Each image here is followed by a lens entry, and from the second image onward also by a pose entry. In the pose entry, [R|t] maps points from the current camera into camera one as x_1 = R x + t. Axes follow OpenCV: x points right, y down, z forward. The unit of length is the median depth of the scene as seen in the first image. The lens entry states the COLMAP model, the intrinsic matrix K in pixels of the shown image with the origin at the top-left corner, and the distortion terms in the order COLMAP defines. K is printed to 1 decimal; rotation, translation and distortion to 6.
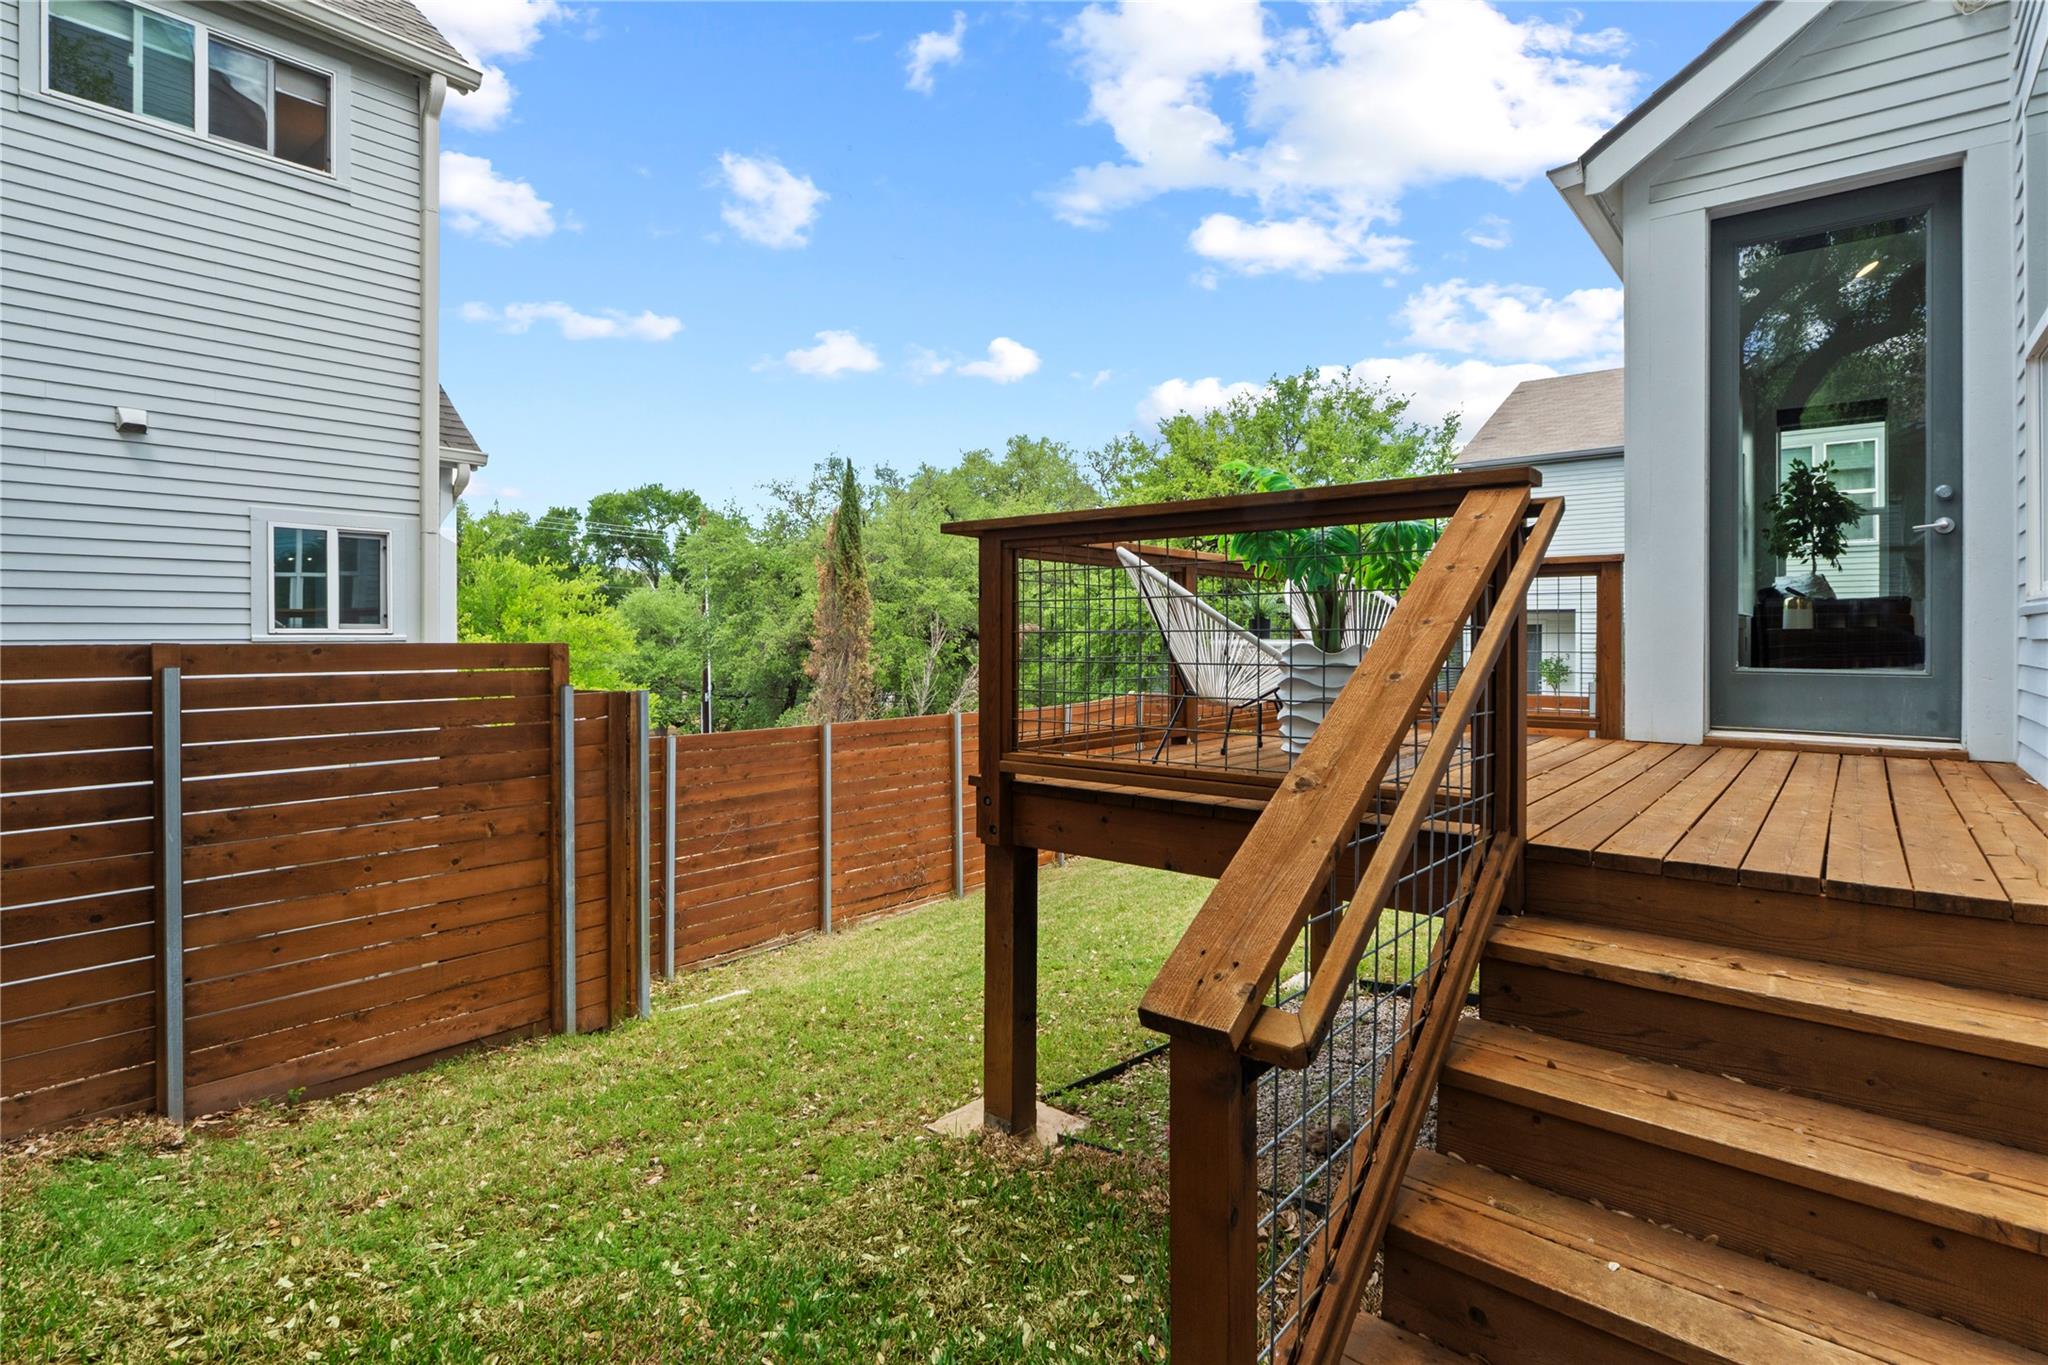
lens RADIAL K [[1018.2, 0, 1028.1], [0, 1018.2, 642.7], [0, 0, 1]] dist [-0.008278, 0.001575]
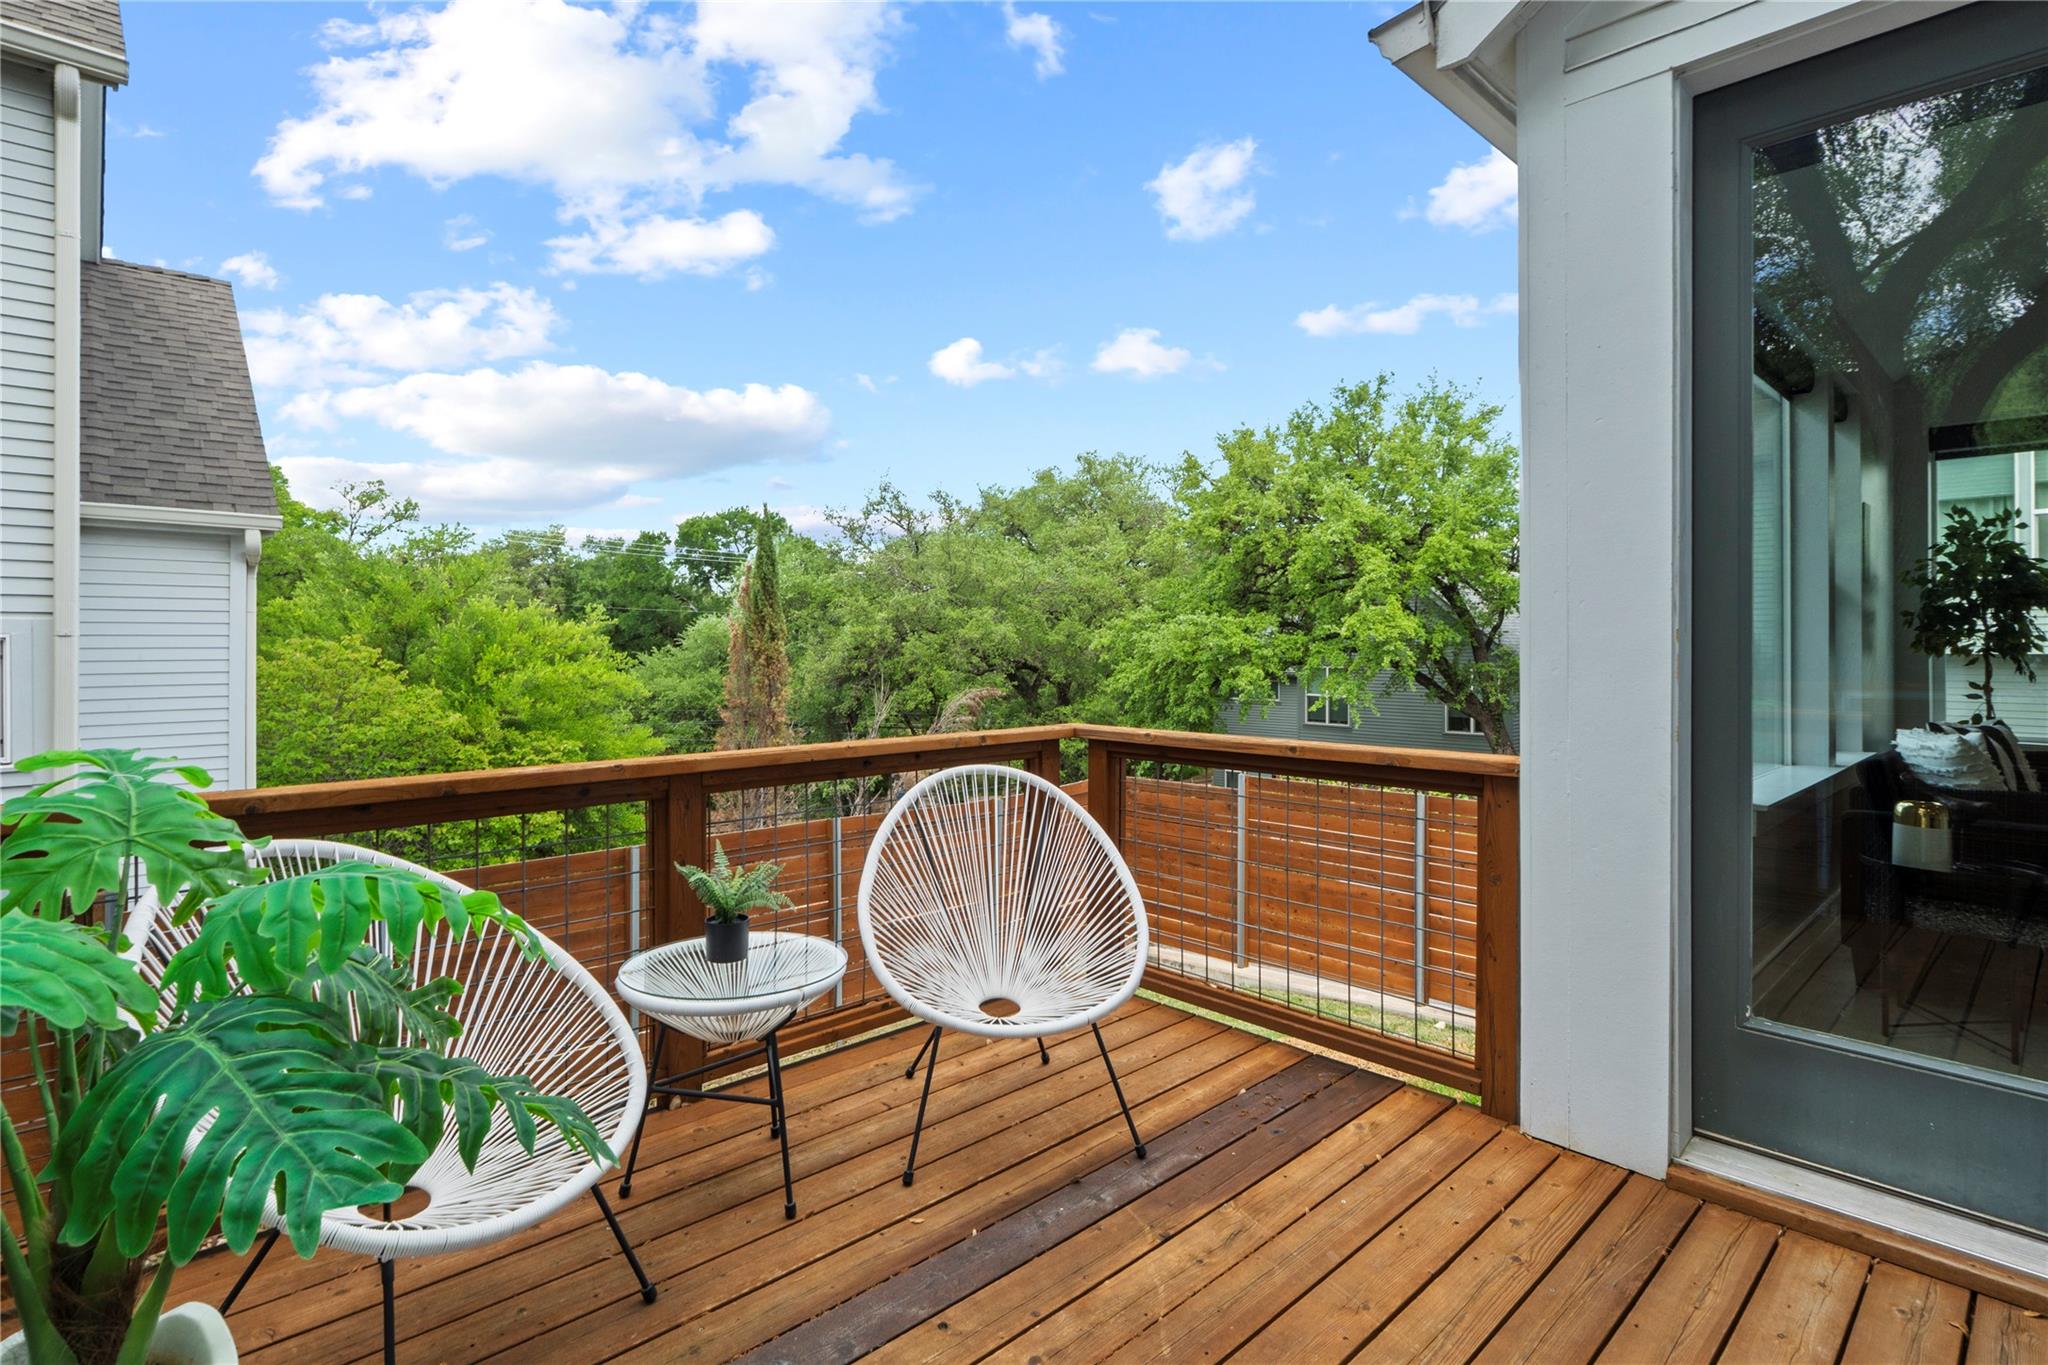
lens RADIAL K [[1018.2, 0, 1015.9], [0, 1018.2, 648.5], [0, 0, 1]] dist [-0.008278, 0.001575]
pose [[0.991654, -0.001346, -0.128918, 0.069917], [0.000828, 0.999991, -0.004071, -0.025023], [0.128922, 0.003931, 0.991647, 0.080233]]
